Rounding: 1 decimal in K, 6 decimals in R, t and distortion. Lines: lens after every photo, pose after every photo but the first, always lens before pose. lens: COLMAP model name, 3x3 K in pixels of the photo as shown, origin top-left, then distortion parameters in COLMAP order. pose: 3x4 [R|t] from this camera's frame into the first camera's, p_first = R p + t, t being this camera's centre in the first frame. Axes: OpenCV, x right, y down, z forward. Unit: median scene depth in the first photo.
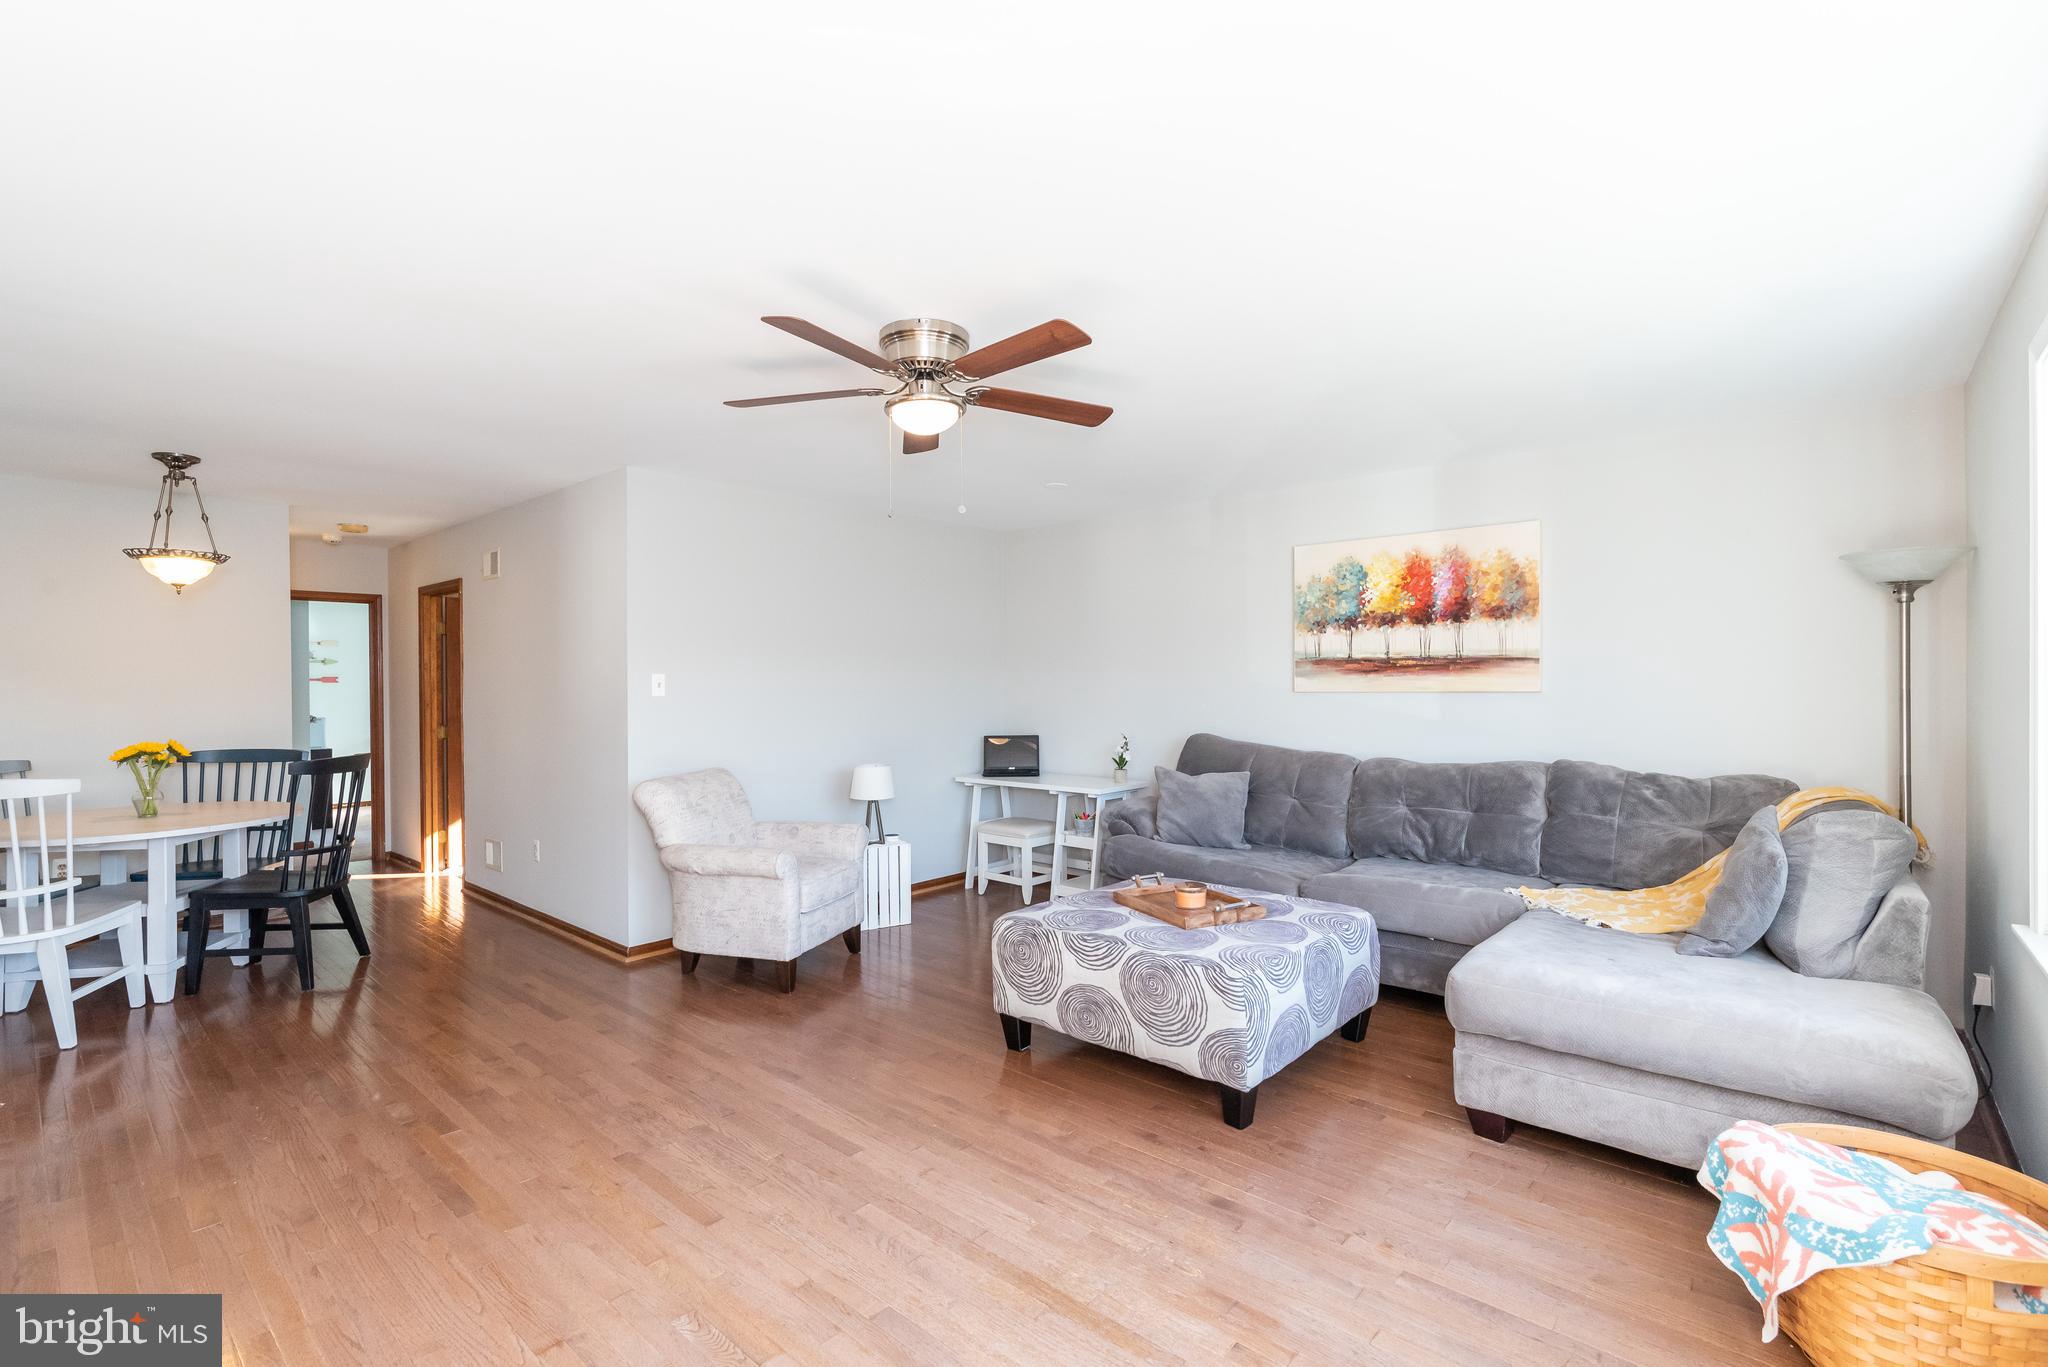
lens RADIAL K [[915.3, 0, 1027.6], [0, 915.3, 689.3], [0, 0, 1]] dist [0.001057, -0.000438]
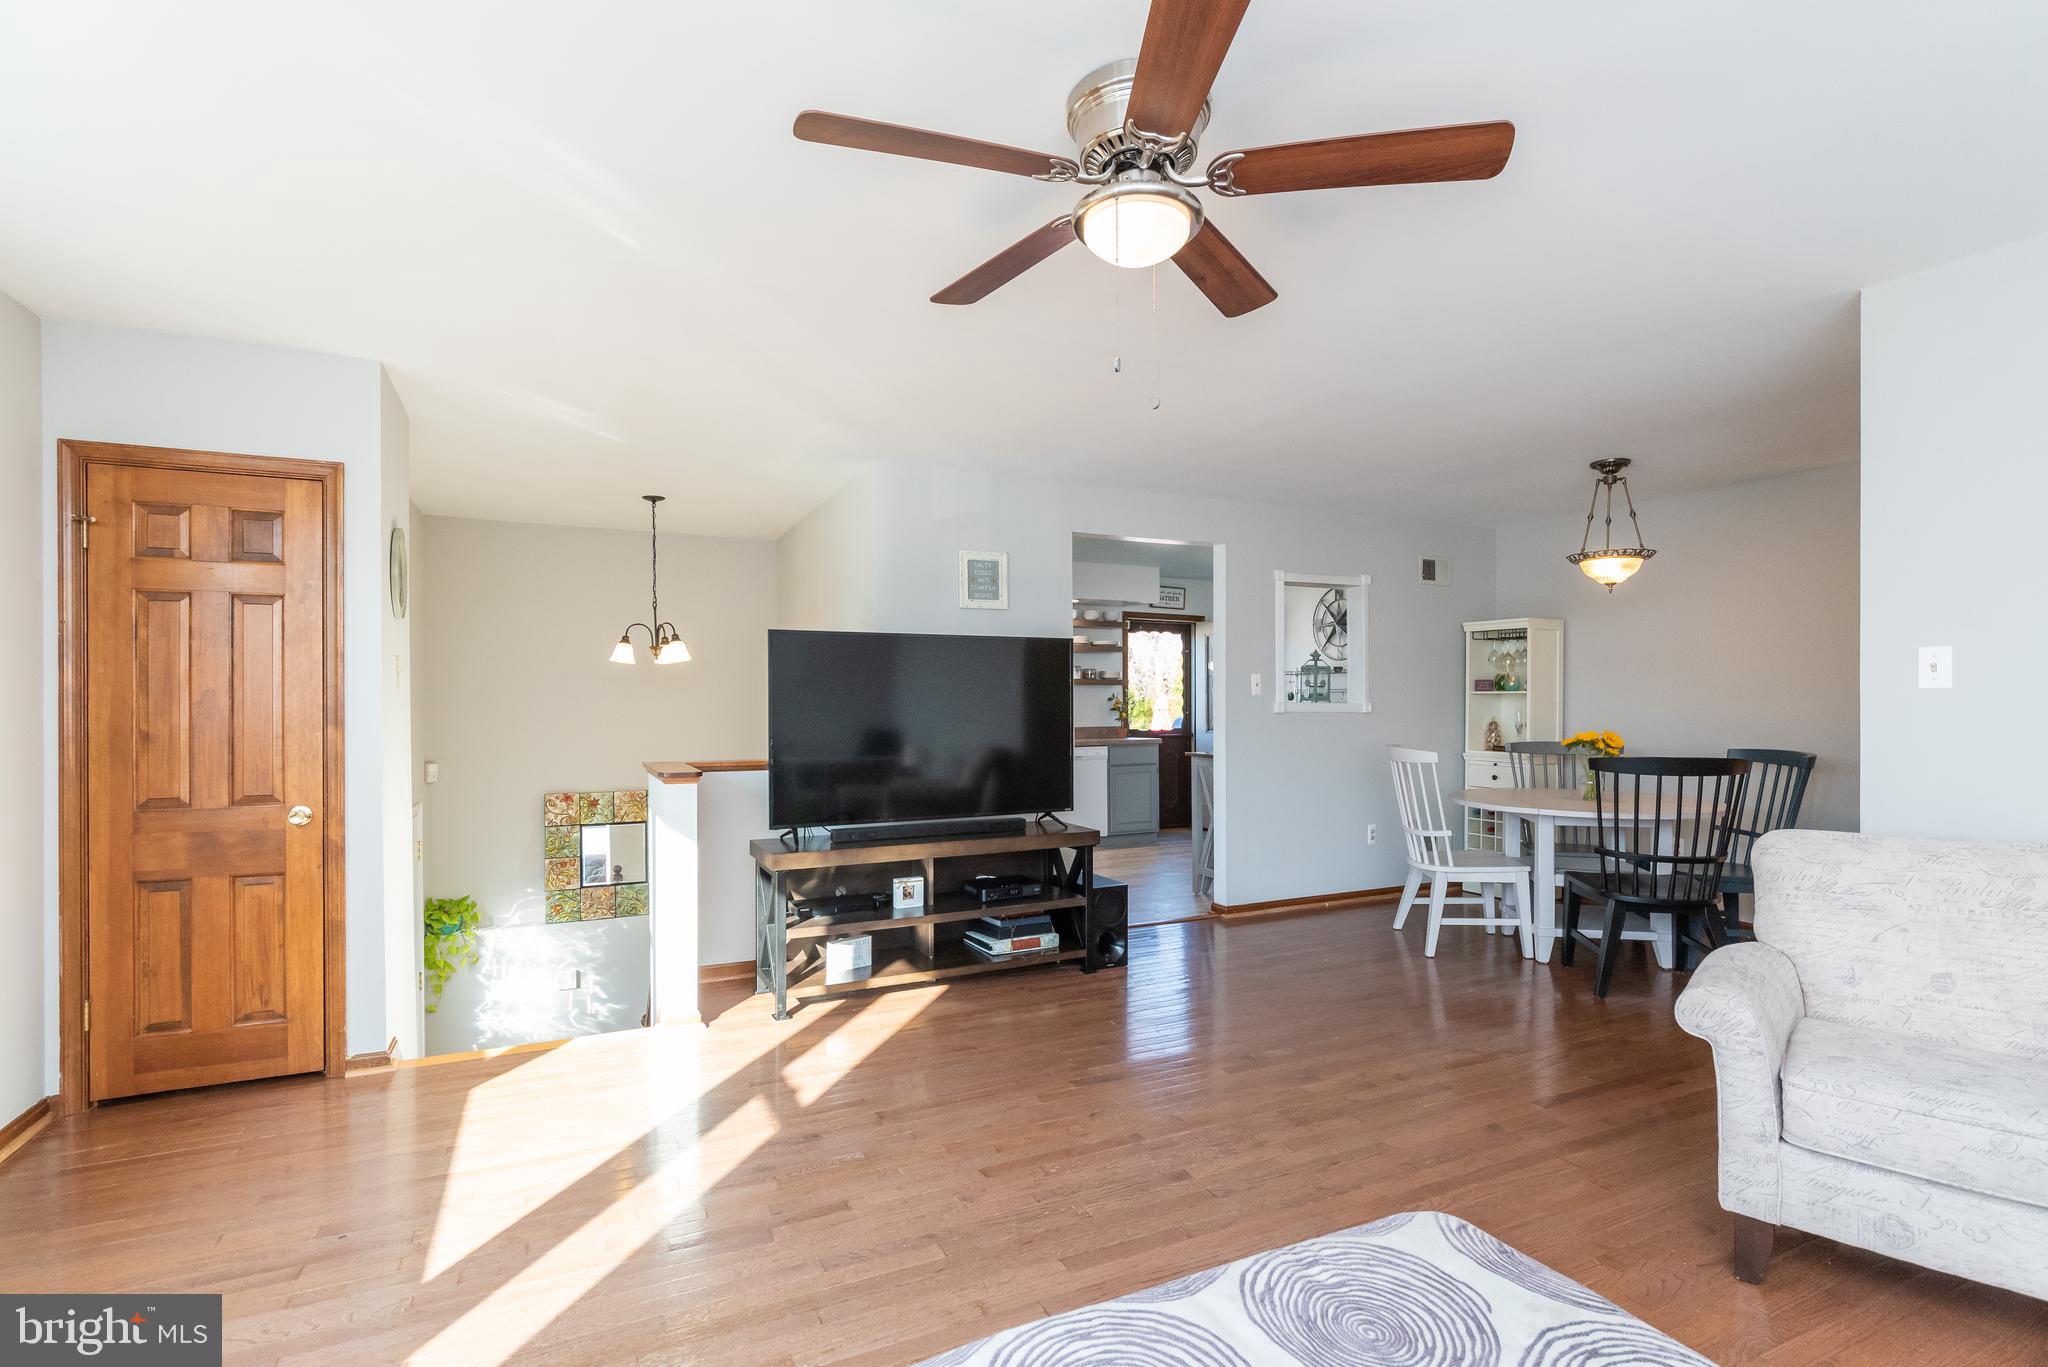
lens RADIAL K [[948.1, 0, 991.1], [0, 948.1, 711.4], [0, 0, 1]] dist [-0.008122, -0.000063]
pose [[-0.418883, 0.018005, -0.907862, 0.371340], [0.001818, 0.999818, 0.018990, 0.010819], [0.908039, 0.006305, -0.418839, 0.838318]]
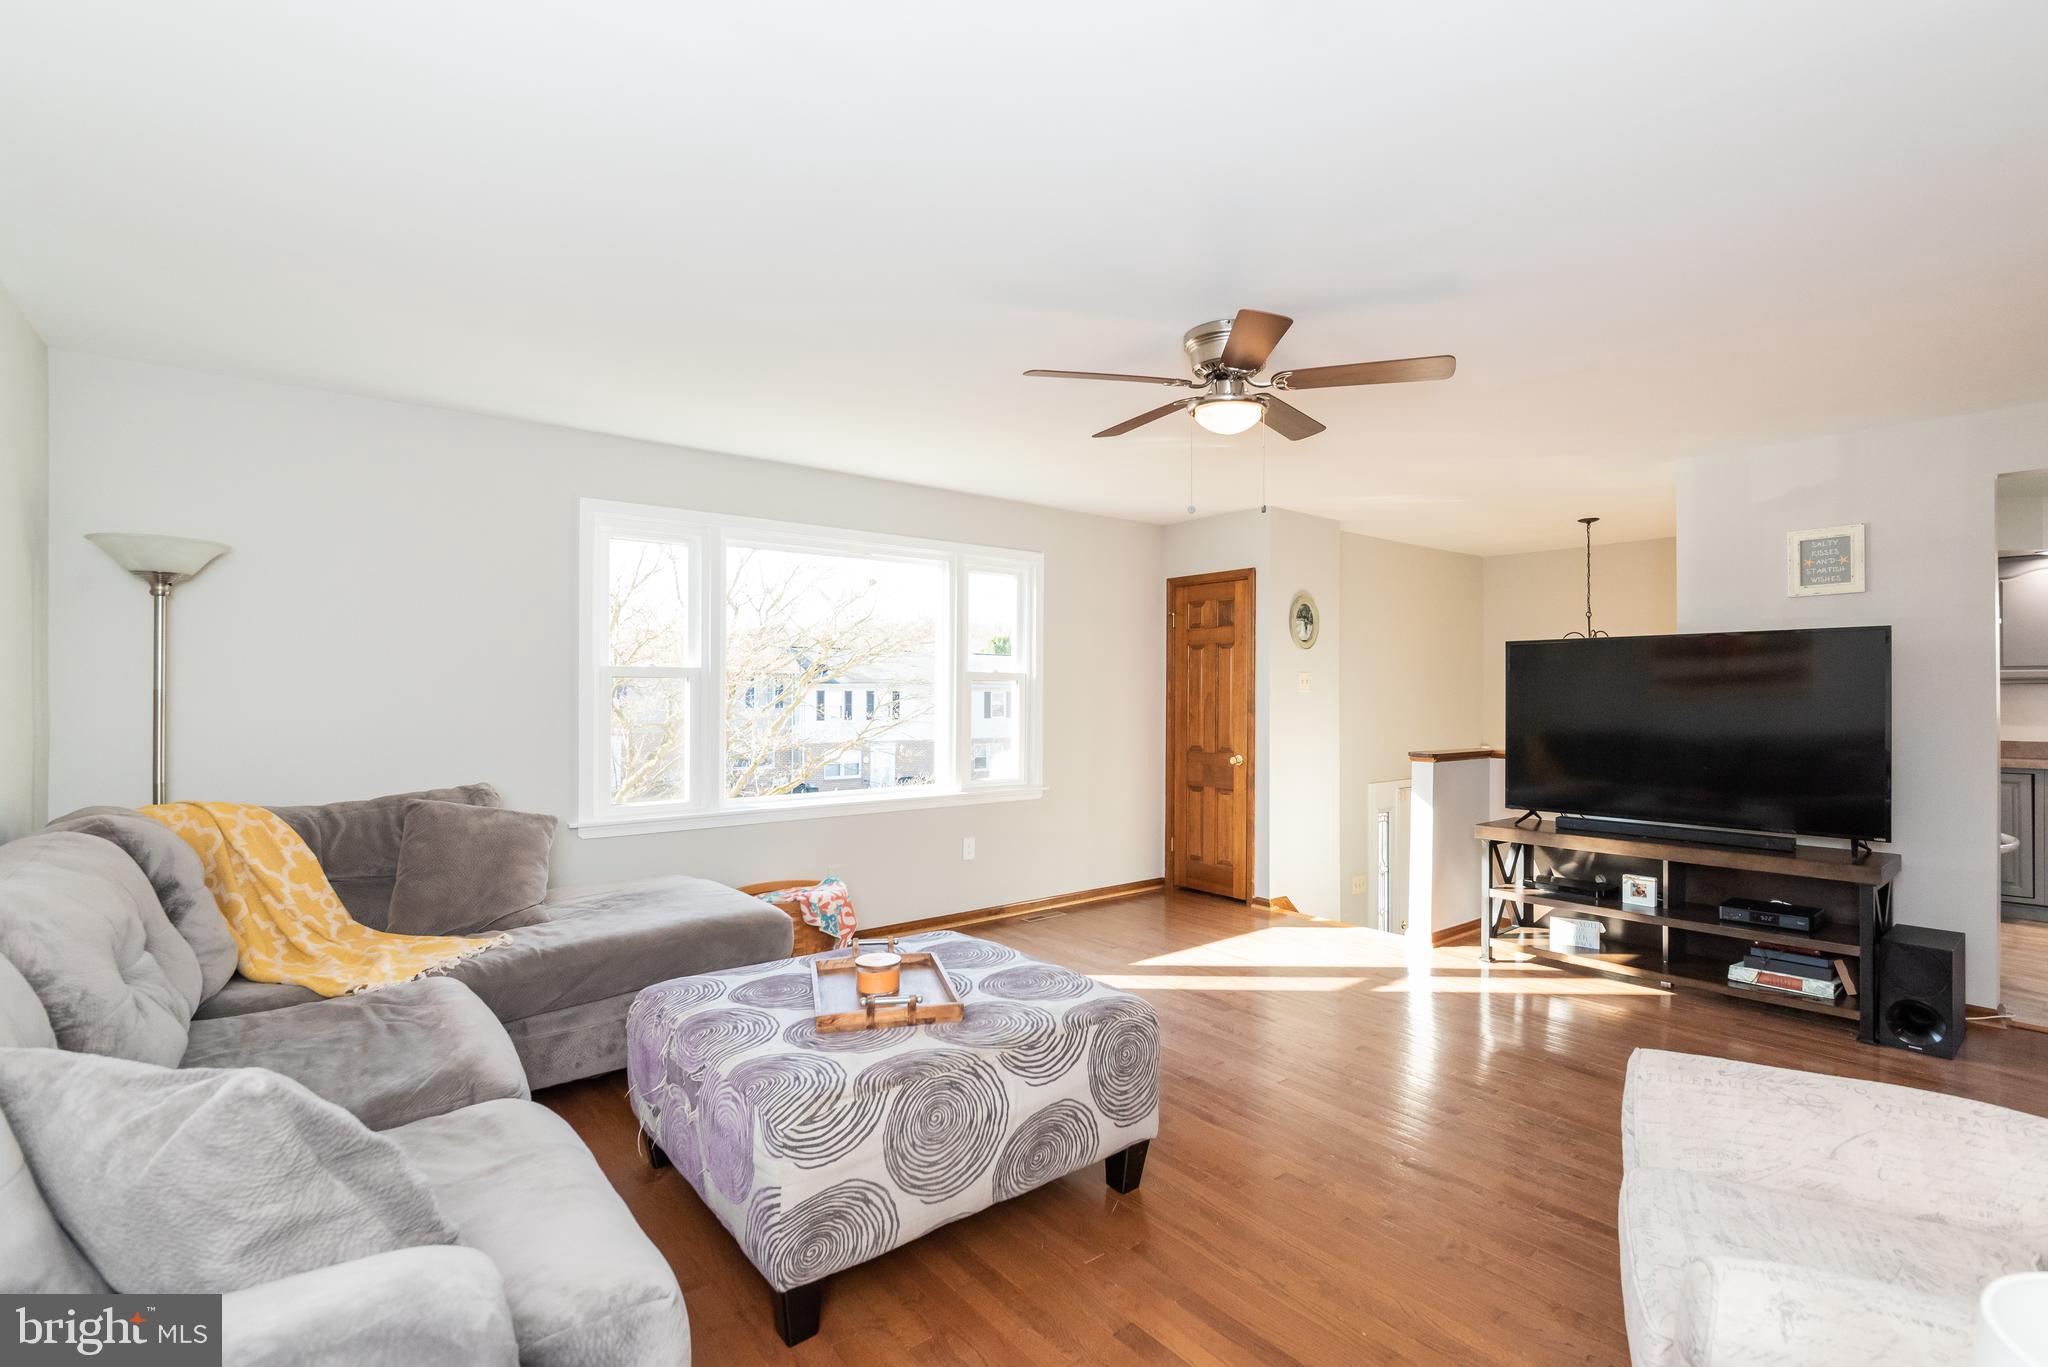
lens RADIAL K [[948.1, 0, 1061.4], [0, 948.1, 711.1], [0, 0, 1]] dist [-0.008122, -0.000063]
pose [[-0.983994, 0.002639, 0.178181, -0.064680], [0.006384, 0.999771, 0.020449, 0.003412], [-0.178086, 0.021259, -0.983785, 1.445169]]
